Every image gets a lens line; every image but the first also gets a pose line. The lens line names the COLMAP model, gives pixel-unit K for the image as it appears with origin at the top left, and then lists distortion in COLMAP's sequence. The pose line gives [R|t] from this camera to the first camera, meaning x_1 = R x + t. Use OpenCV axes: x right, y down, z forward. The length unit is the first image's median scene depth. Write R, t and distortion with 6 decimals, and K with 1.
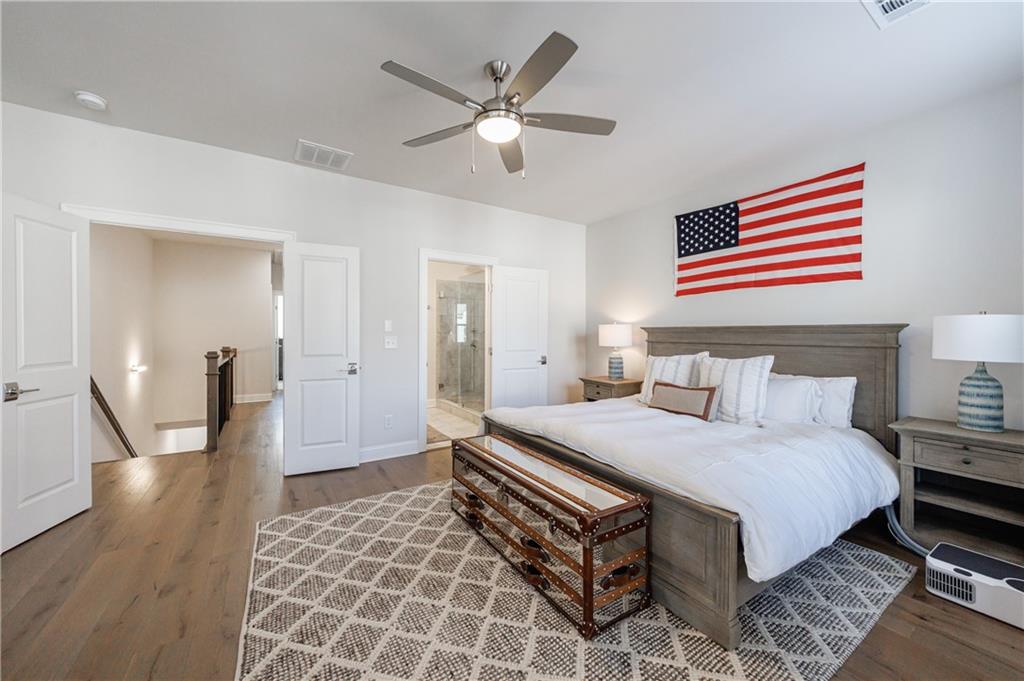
lens RADIAL K [[373.9, 0, 510.2], [0, 373.9, 336.5], [0, 0, 1]] dist [-0.001561, -0.000306]
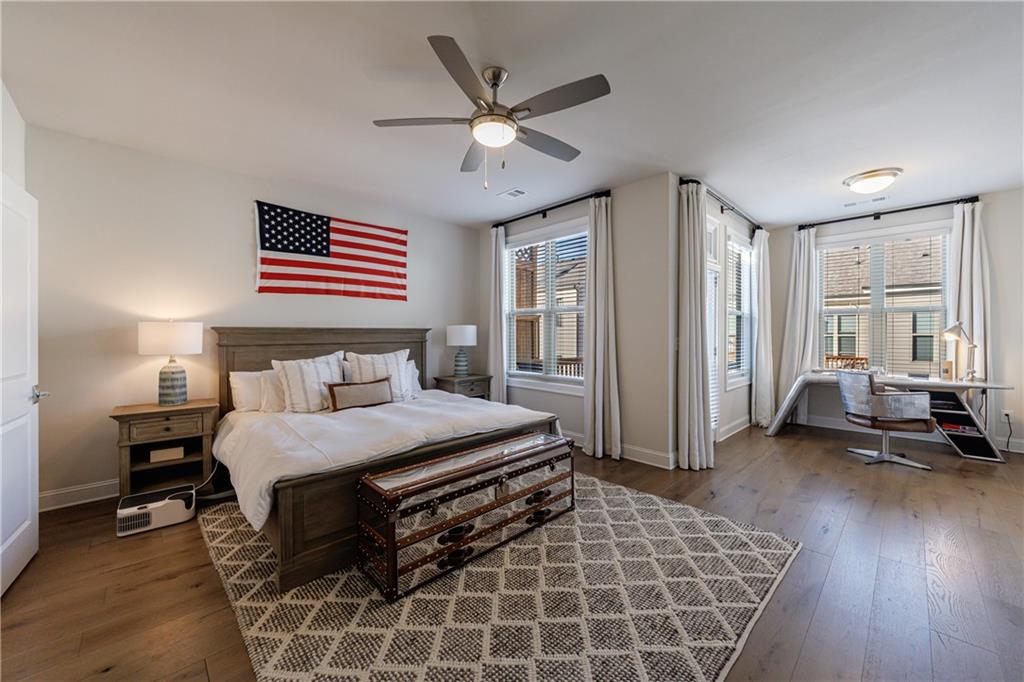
lens RADIAL K [[373.9, 0, 511.3], [0, 373.9, 335.5], [0, 0, 1]] dist [-0.001561, -0.000306]
pose [[-0.165823, -0.005775, 0.986139, -0.753908], [0.014528, 0.999860, 0.008298, -0.007468], [-0.986049, 0.015703, -0.165716, 0.810759]]
